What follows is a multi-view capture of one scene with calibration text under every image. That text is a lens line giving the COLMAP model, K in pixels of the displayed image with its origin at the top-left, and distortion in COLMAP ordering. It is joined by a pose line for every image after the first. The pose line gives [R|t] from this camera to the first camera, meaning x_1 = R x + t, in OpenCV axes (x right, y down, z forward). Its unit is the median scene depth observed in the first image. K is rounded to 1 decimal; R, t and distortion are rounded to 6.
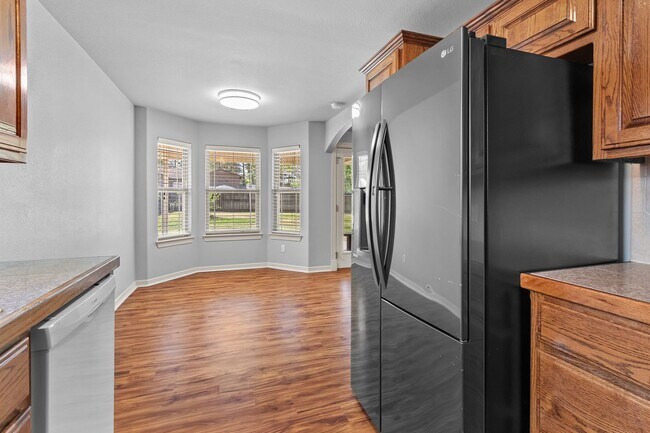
lens RADIAL K [[310.0, 0, 327.8], [0, 310.0, 199.2], [0, 0, 1]] dist [0.003235, 0.000537]
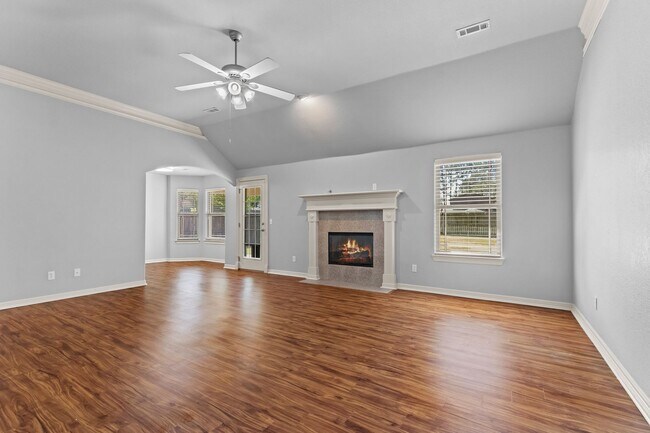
lens RADIAL K [[303.8, 0, 327.4], [0, 303.8, 220.6], [0, 0, 1]] dist [0.003171, 0.001043]
pose [[0.631890, -0.003524, -0.775050, 1.390622], [-0.003929, 0.999962, -0.007749, 0.019734], [0.775048, 0.007942, 0.631853, 0.463578]]
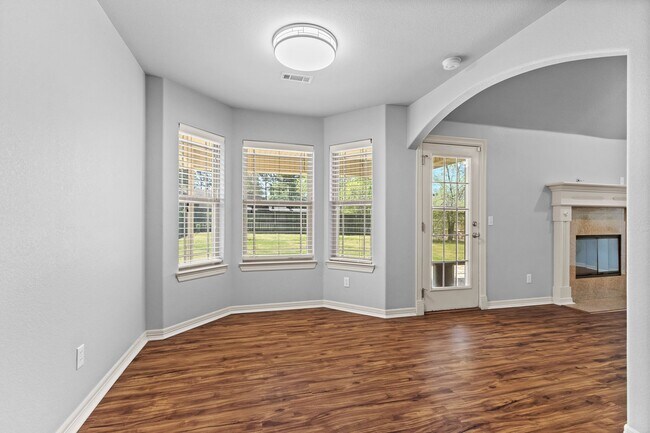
lens RADIAL K [[303.8, 0, 327.4], [0, 303.8, 220.6], [0, 0, 1]] dist [0.003171, 0.001043]
pose [[0.998006, 0.003937, -0.062998, -0.152388], [-0.004121, 0.999988, -0.002783, 0.018156], [0.062986, 0.003037, 0.998010, 0.302368]]
